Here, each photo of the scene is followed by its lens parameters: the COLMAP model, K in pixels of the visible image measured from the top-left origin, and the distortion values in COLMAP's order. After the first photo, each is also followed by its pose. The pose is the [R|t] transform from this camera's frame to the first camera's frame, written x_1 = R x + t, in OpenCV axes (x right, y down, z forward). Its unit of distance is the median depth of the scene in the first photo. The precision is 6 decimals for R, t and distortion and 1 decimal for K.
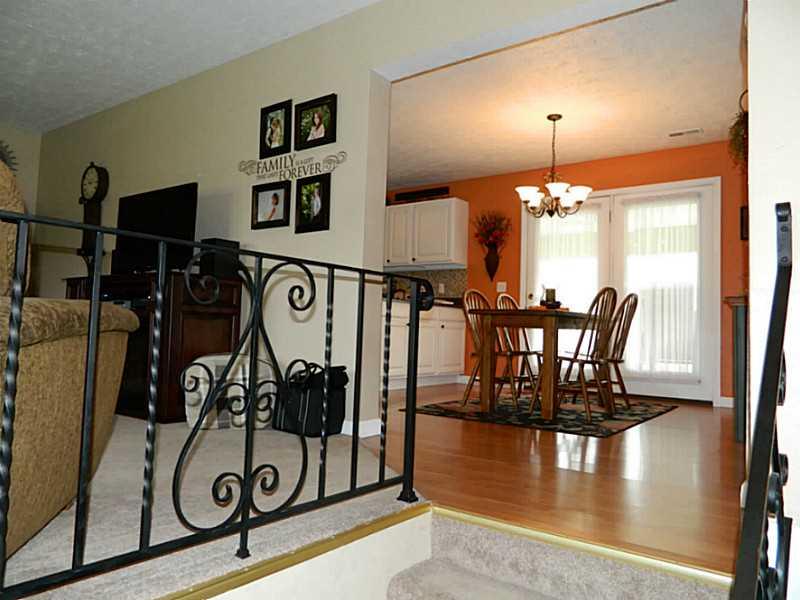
lens RADIAL K [[599.1, 0, 400.0], [0, 599.1, 300.0], [0, 0, 1]] dist [0.002448, 0.004108]
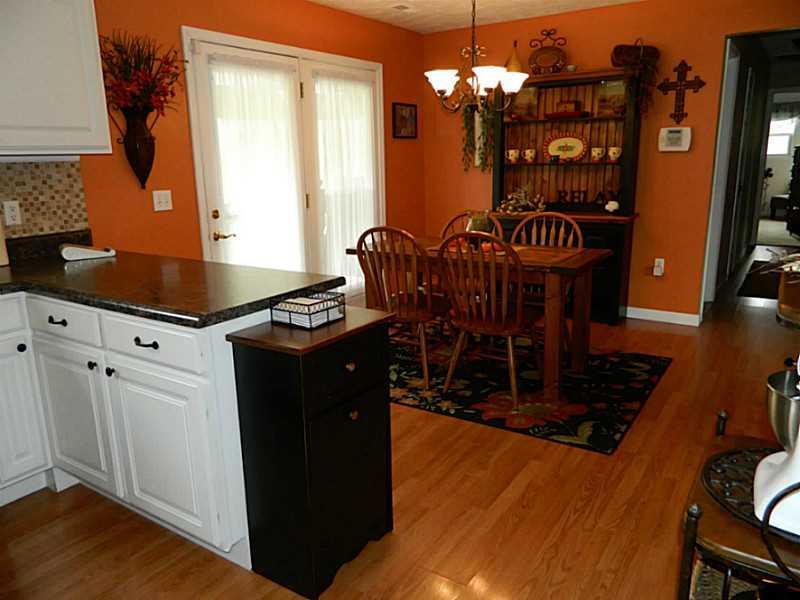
lens RADIAL K [[599.1, 0, 400.0], [0, 599.1, 300.0], [0, 0, 1]] dist [0.002448, 0.004108]
pose [[-0.062169, -0.264688, 0.962328, -0.437115], [-0.036116, 0.964158, 0.262859, -0.099307], [-0.997412, -0.018414, -0.069500, 1.017594]]
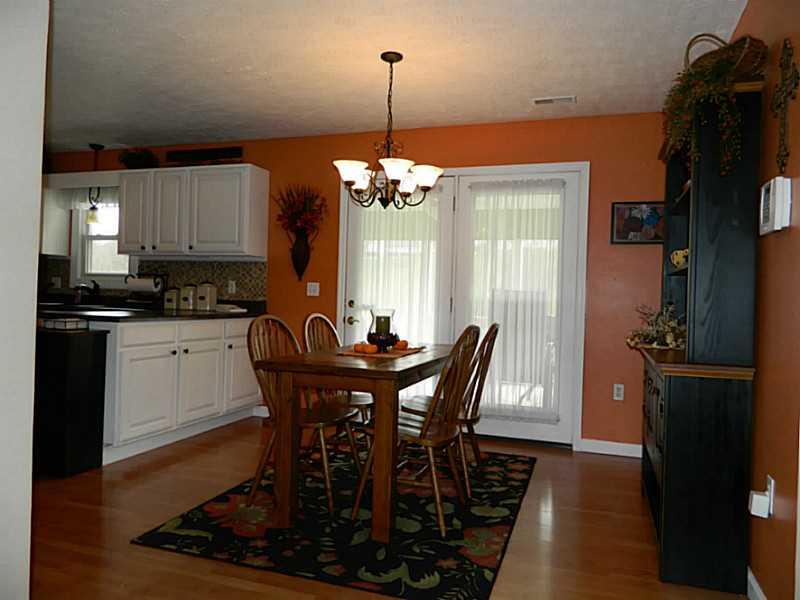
lens RADIAL K [[599.1, 0, 400.0], [0, 599.1, 300.0], [0, 0, 1]] dist [0.002448, 0.004108]
pose [[0.953752, -0.004356, 0.300564, 0.058776], [-0.016019, 0.997738, 0.065293, -0.071506], [-0.300169, -0.067088, 0.951524, 0.311966]]
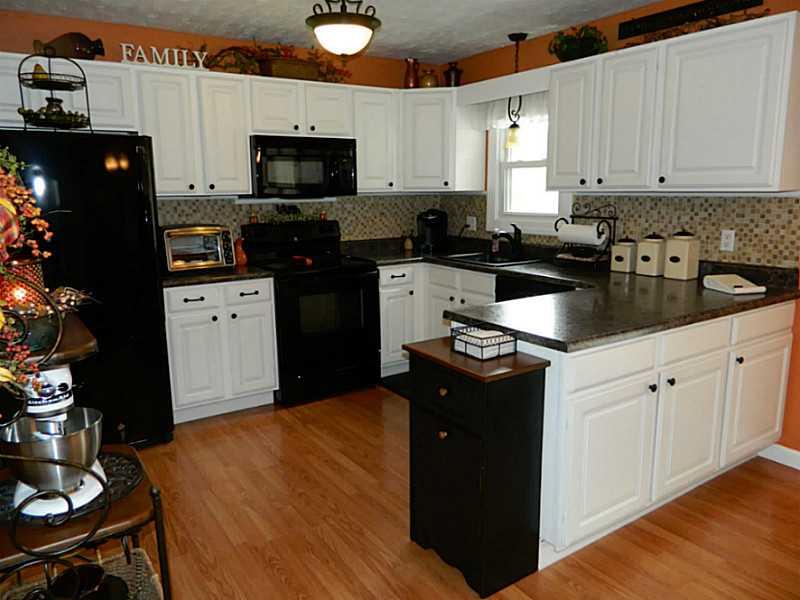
lens RADIAL K [[591.2, 0, 399.2], [0, 591.2, 291.1], [0, 0, 1]] dist [0.006103, 0.002466]
pose [[0.941990, 0.017198, -0.335200, -0.014380], [0.058756, 0.974816, 0.215132, -0.118189], [0.330458, -0.222347, 0.917256, 0.675751]]
